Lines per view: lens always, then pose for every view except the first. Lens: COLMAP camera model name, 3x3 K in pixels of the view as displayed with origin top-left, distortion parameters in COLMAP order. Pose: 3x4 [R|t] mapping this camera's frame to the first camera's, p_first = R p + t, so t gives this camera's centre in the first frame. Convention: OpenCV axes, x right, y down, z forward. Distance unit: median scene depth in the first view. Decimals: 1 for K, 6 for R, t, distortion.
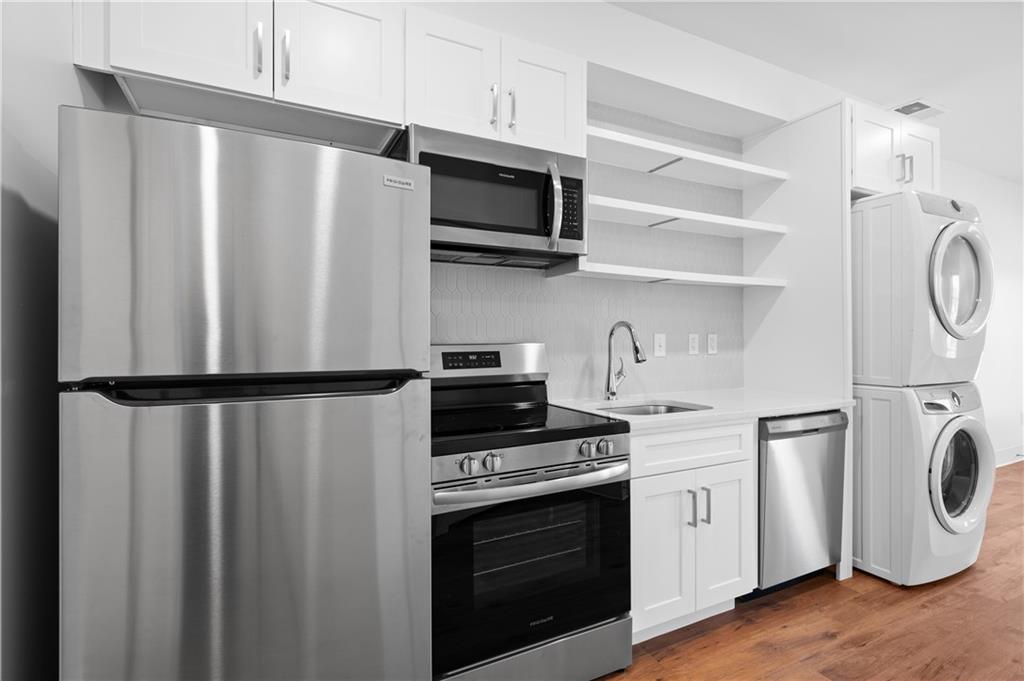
lens RADIAL K [[495.0, 0, 513.3], [0, 495.0, 341.8], [0, 0, 1]] dist [0.002979, -0.000781]
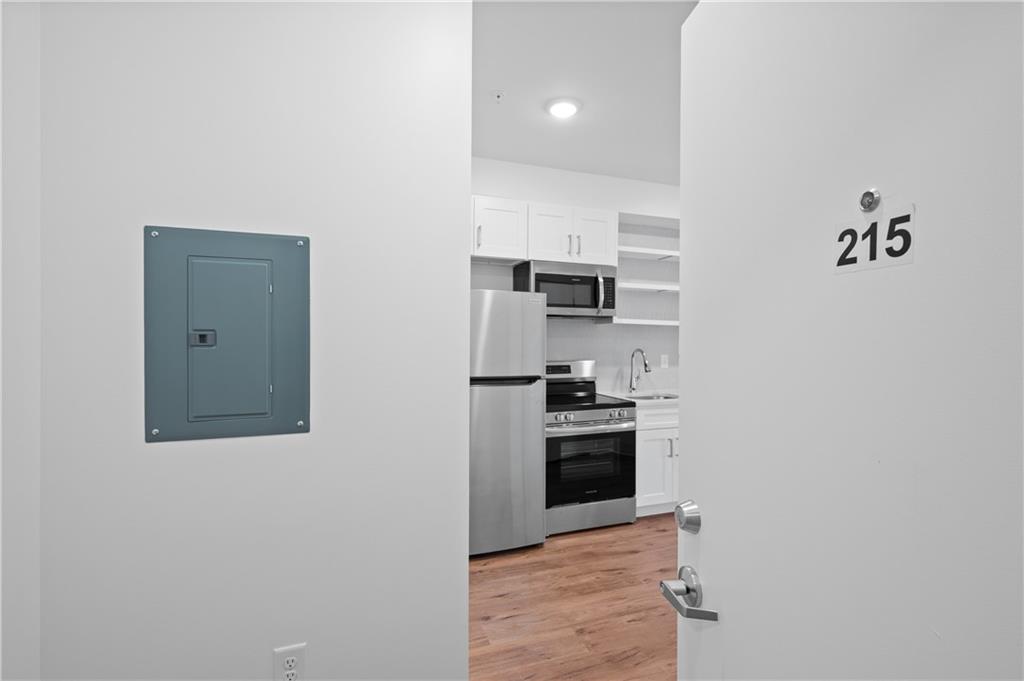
lens RADIAL K [[467.2, 0, 513.4], [0, 467.2, 342.0], [0, 0, 1]] dist [-0.002176, -0.000004]
pose [[0.993057, 0.009395, -0.117262, -0.038574], [-0.009679, 0.999951, -0.001851, -0.069851], [0.117238, 0.002973, 0.993099, -0.874776]]
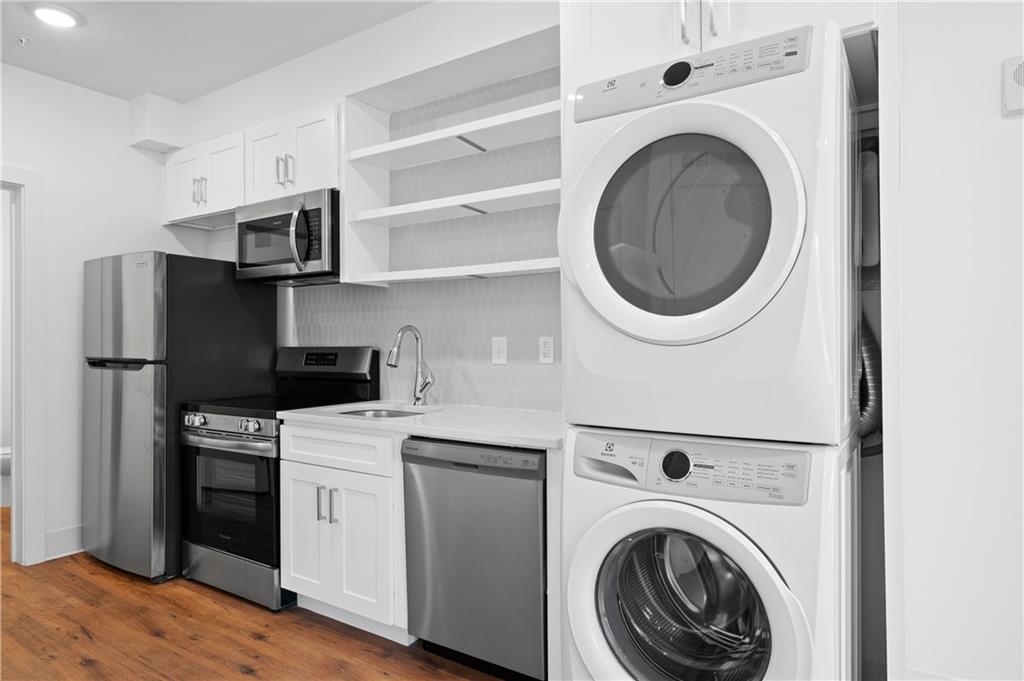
lens RADIAL K [[607.6, 0, 513.6], [0, 607.6, 345.6], [0, 0, 1]] dist [-0.008093, 0.001240]
pose [[0.497755, 0.004048, -0.867308, 1.647738], [-0.005541, 0.999984, 0.001487, -0.005149], [0.867300, 0.004066, 0.497769, 0.690317]]
